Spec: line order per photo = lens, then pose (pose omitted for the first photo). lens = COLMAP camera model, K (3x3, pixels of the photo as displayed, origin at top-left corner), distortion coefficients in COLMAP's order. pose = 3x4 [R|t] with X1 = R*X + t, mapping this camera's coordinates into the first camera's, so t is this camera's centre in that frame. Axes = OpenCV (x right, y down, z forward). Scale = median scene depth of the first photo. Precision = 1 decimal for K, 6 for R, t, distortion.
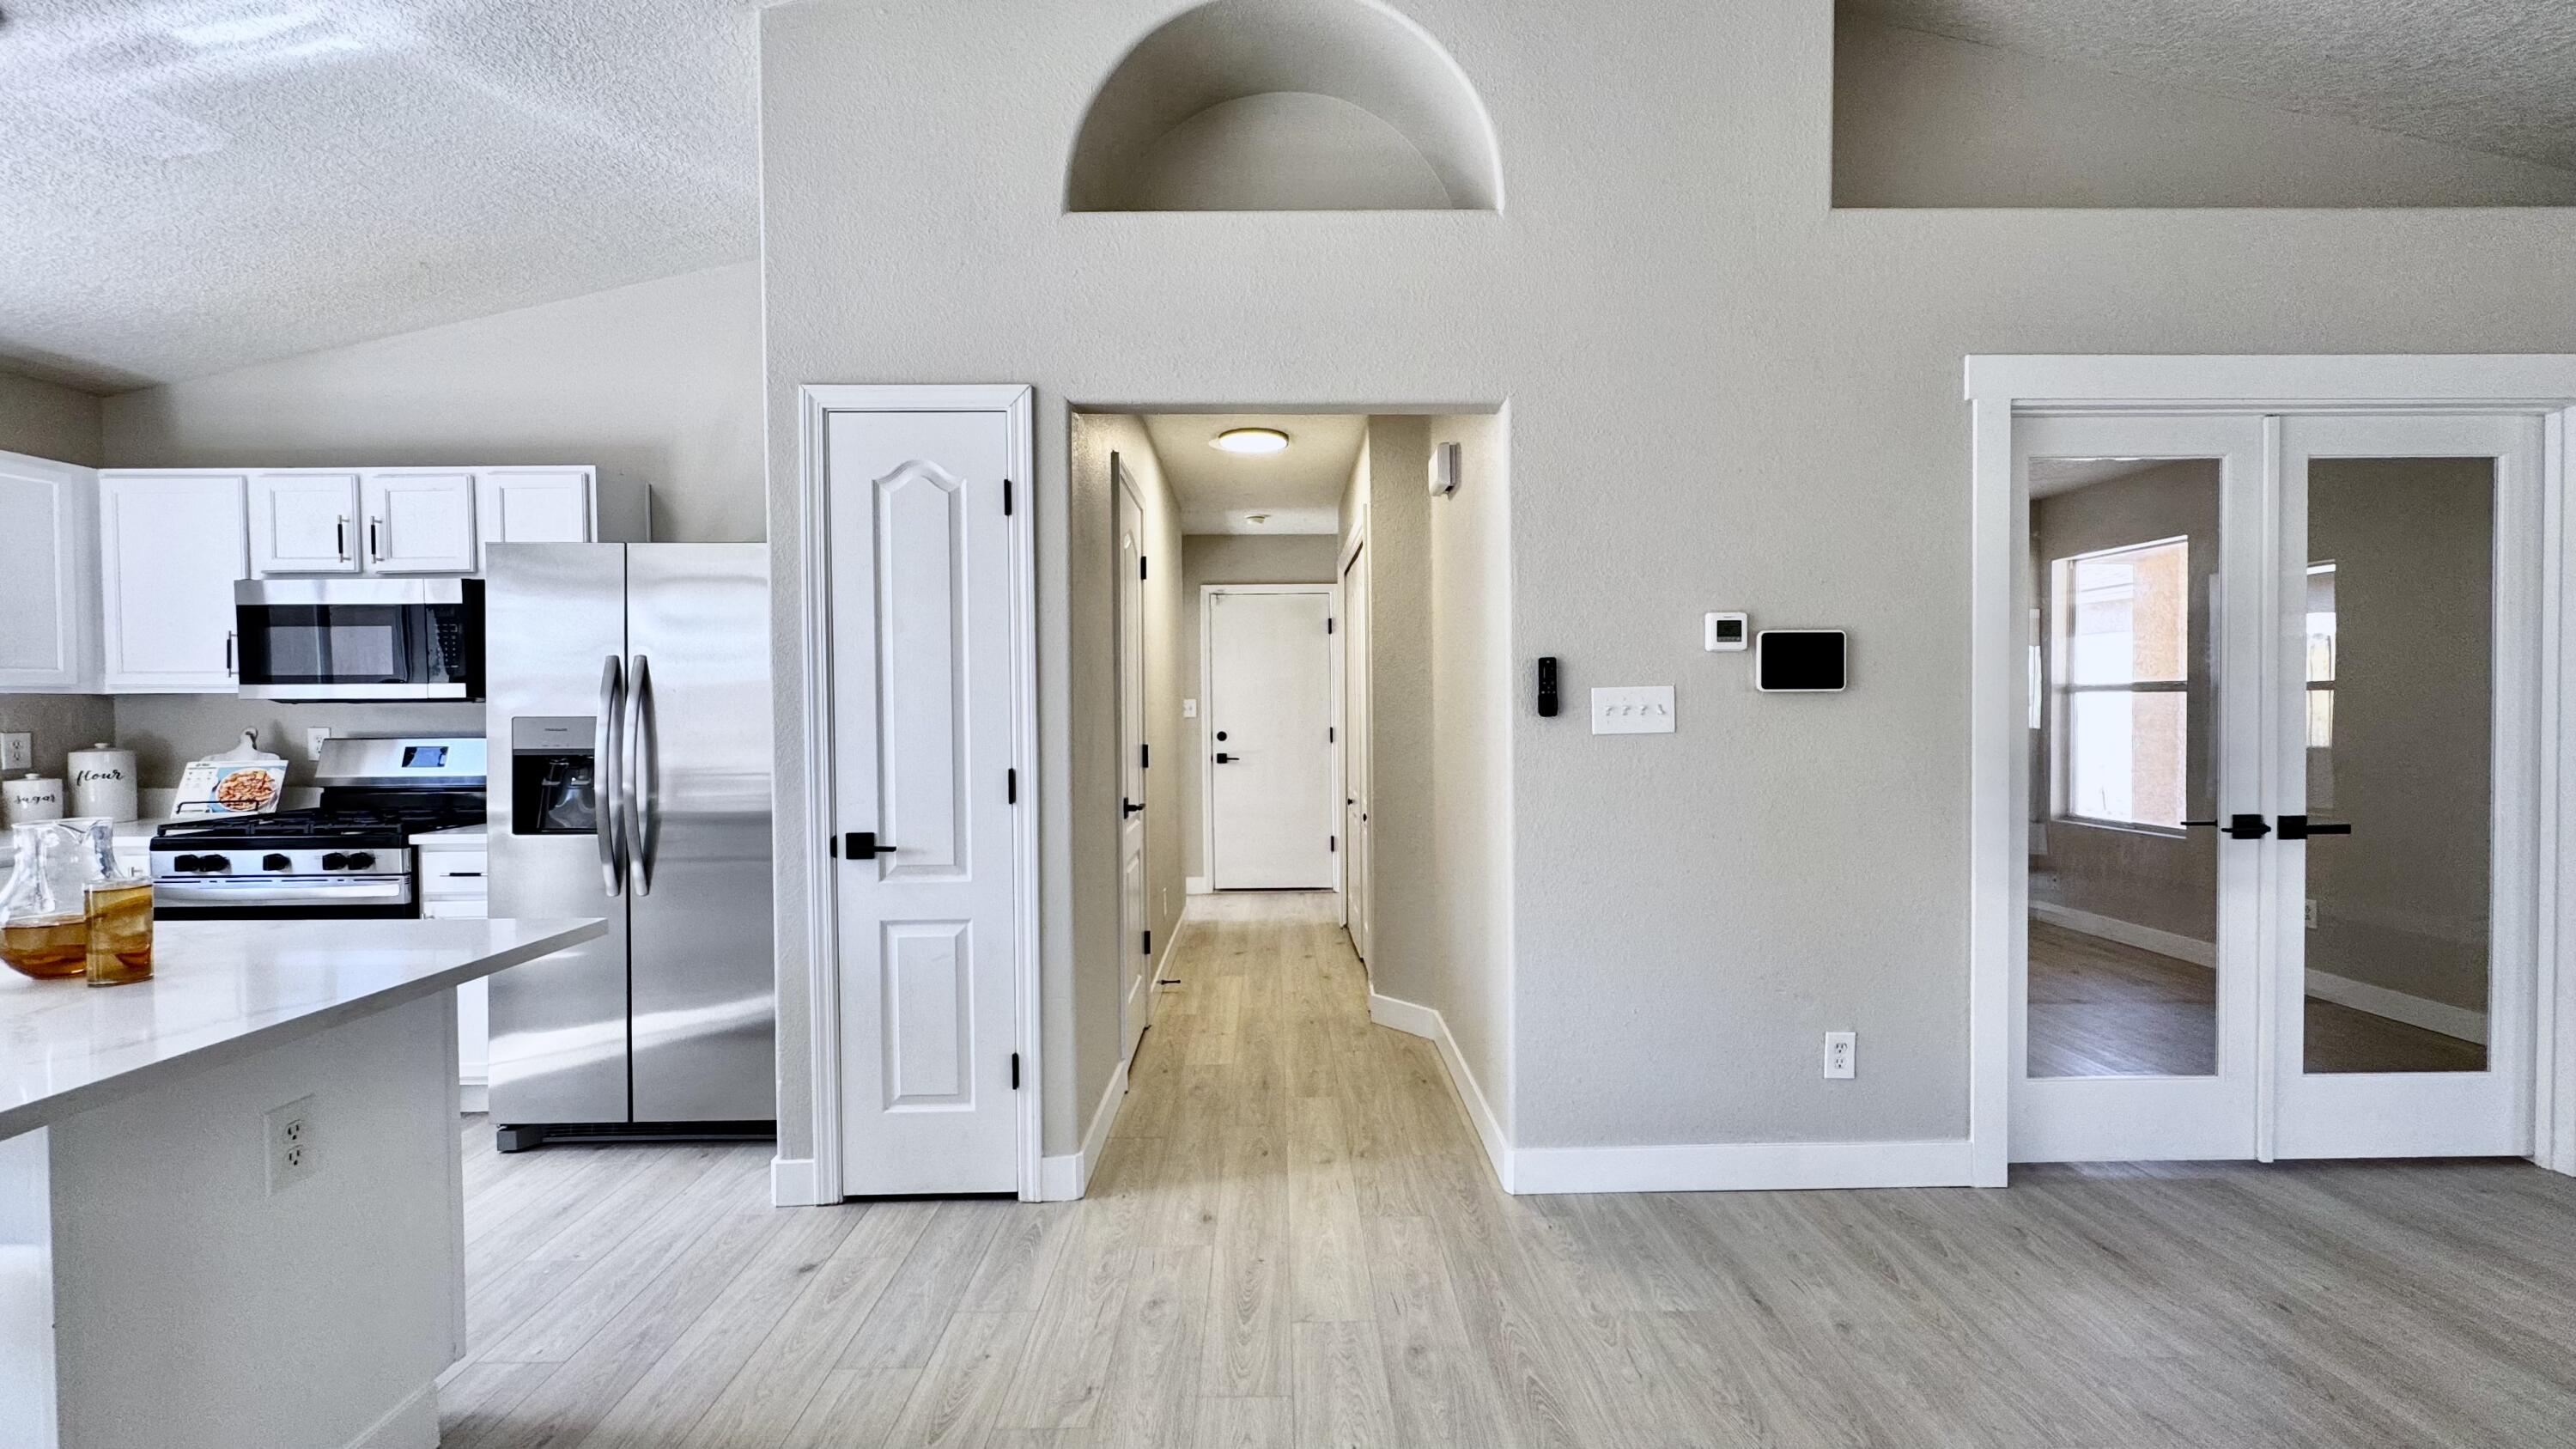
lens RADIAL K [[1032.3, 0, 1284.7], [0, 1032.3, 723.4], [0, 0, 1]] dist [0.000584, 0.000122]
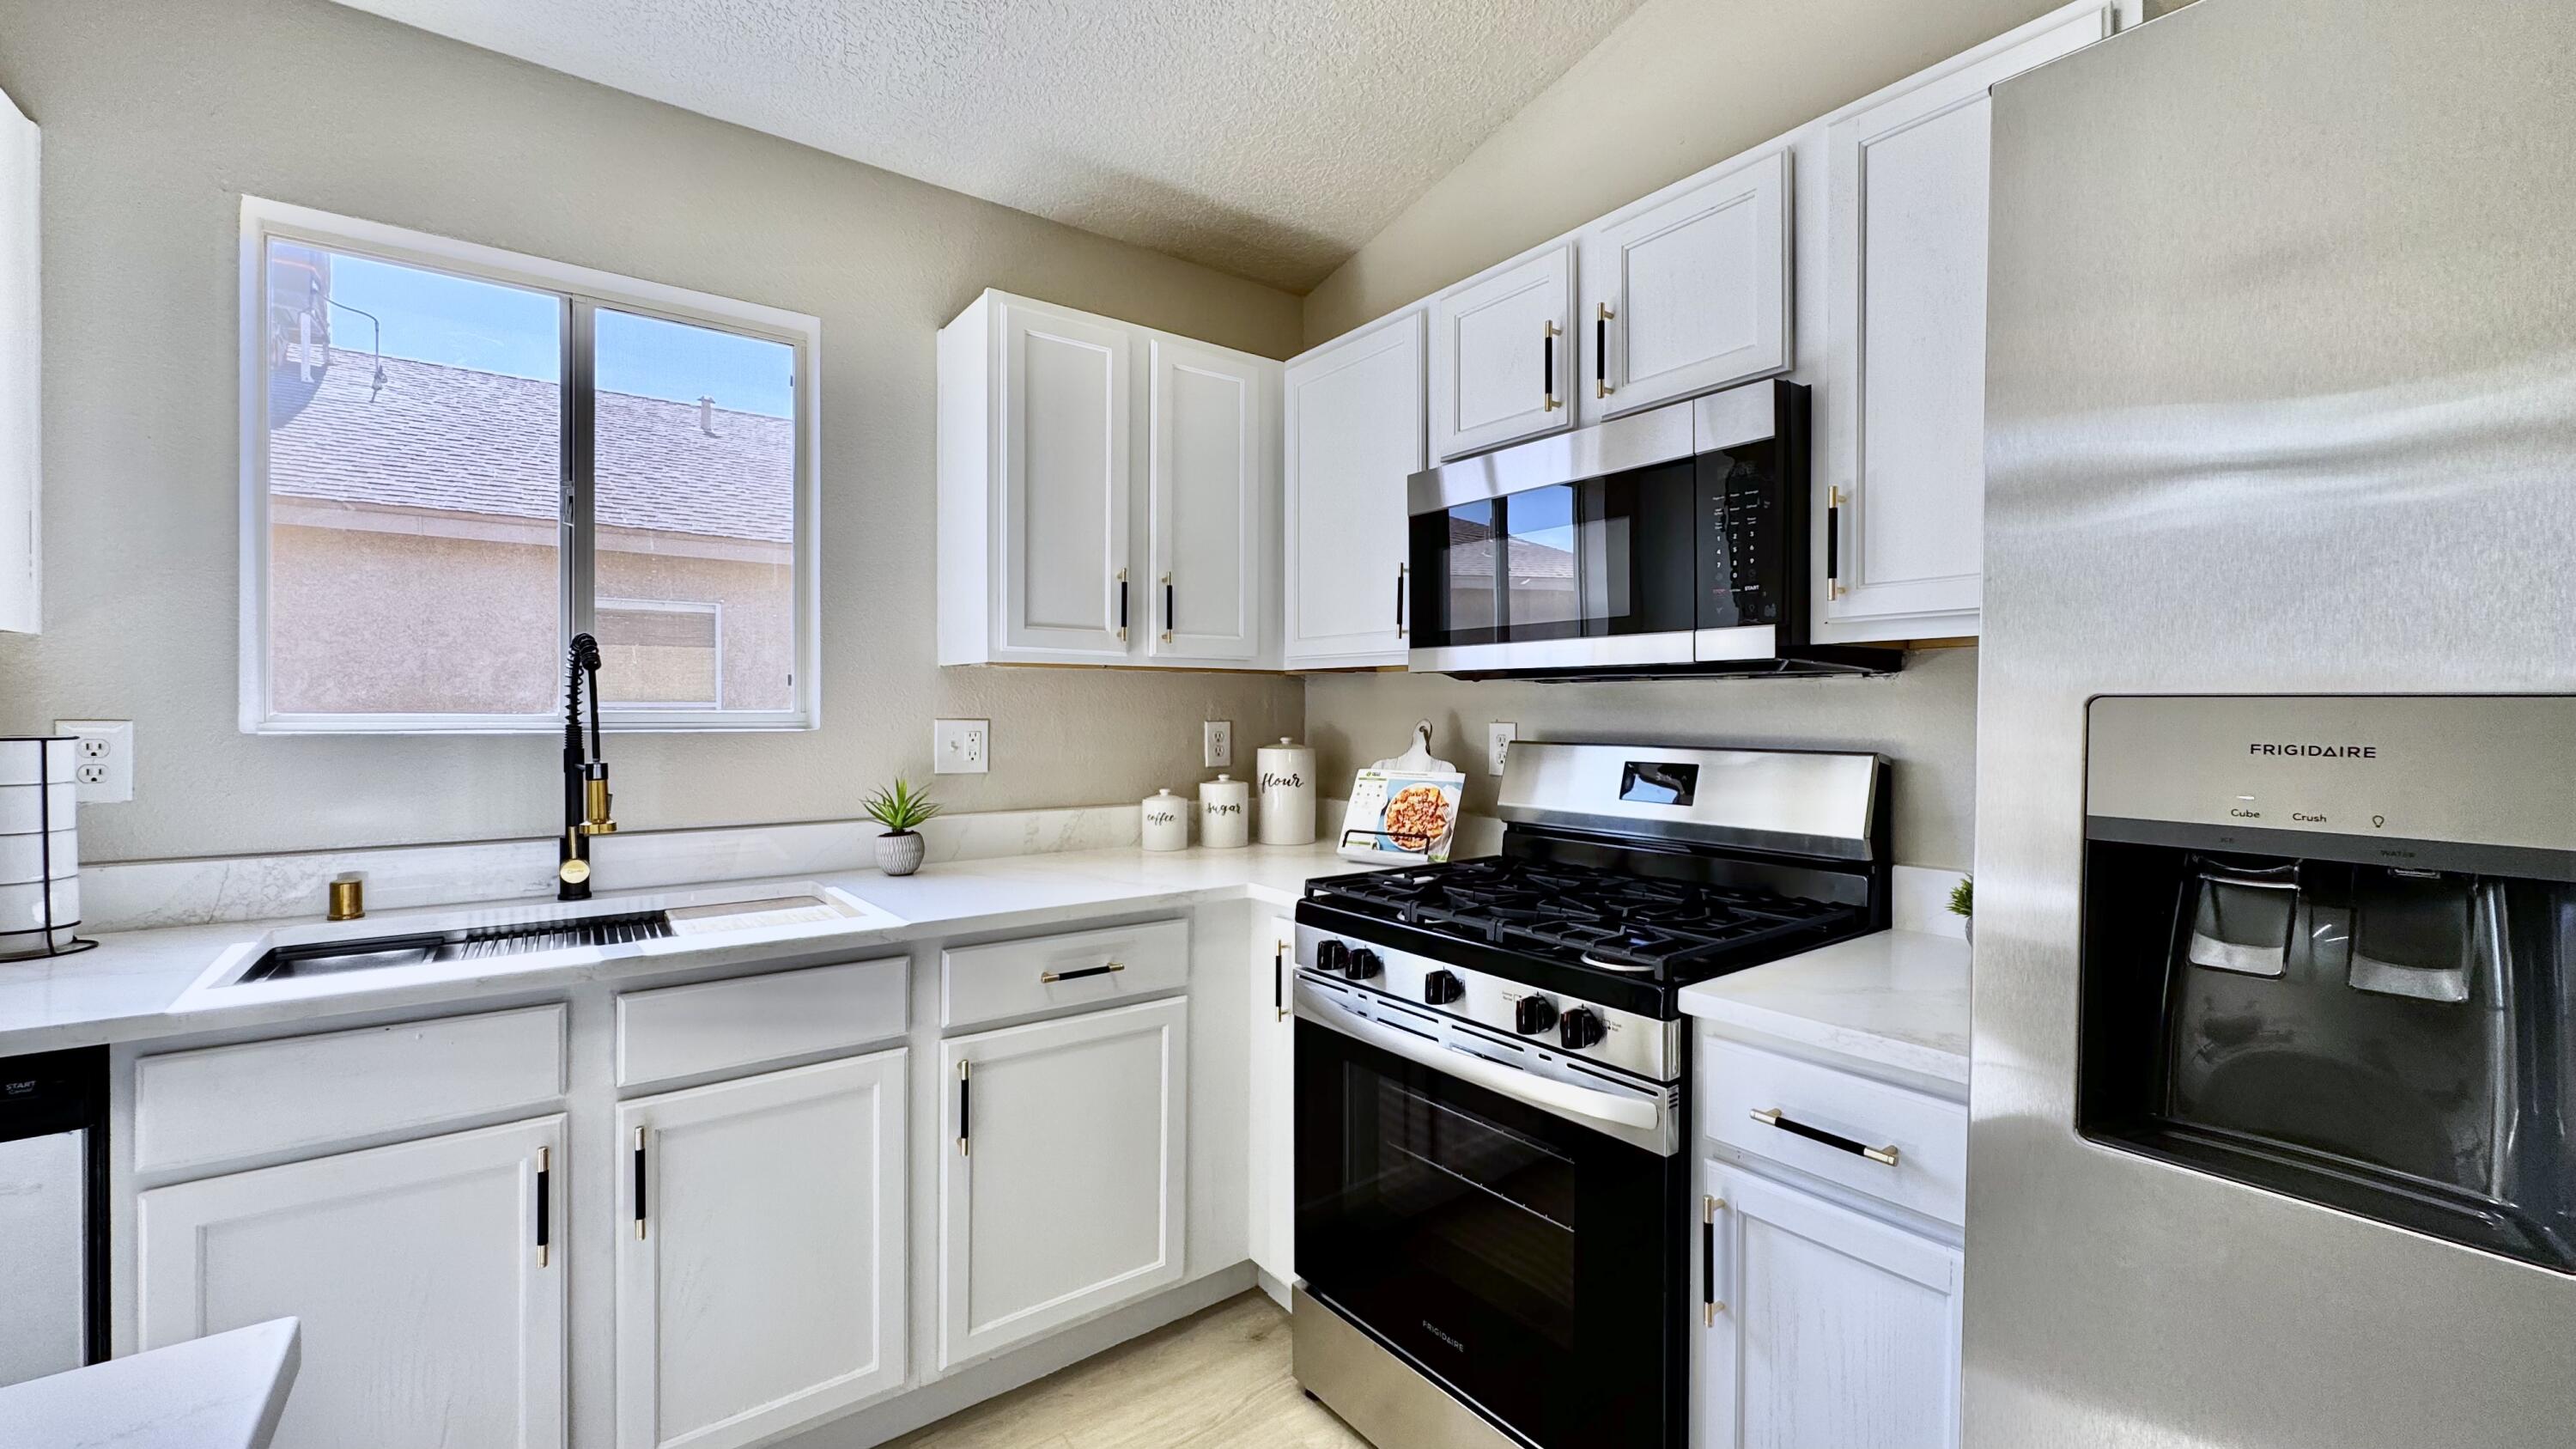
lens RADIAL K [[1032.3, 0, 1285.4], [0, 1032.3, 717.6], [0, 0, 1]] dist [0.000584, 0.000122]
pose [[0.591616, 0.015918, -0.806063, -0.559838], [-0.023365, 0.999724, 0.002593, 0.002759], [0.805881, 0.017299, 0.591824, 0.576528]]
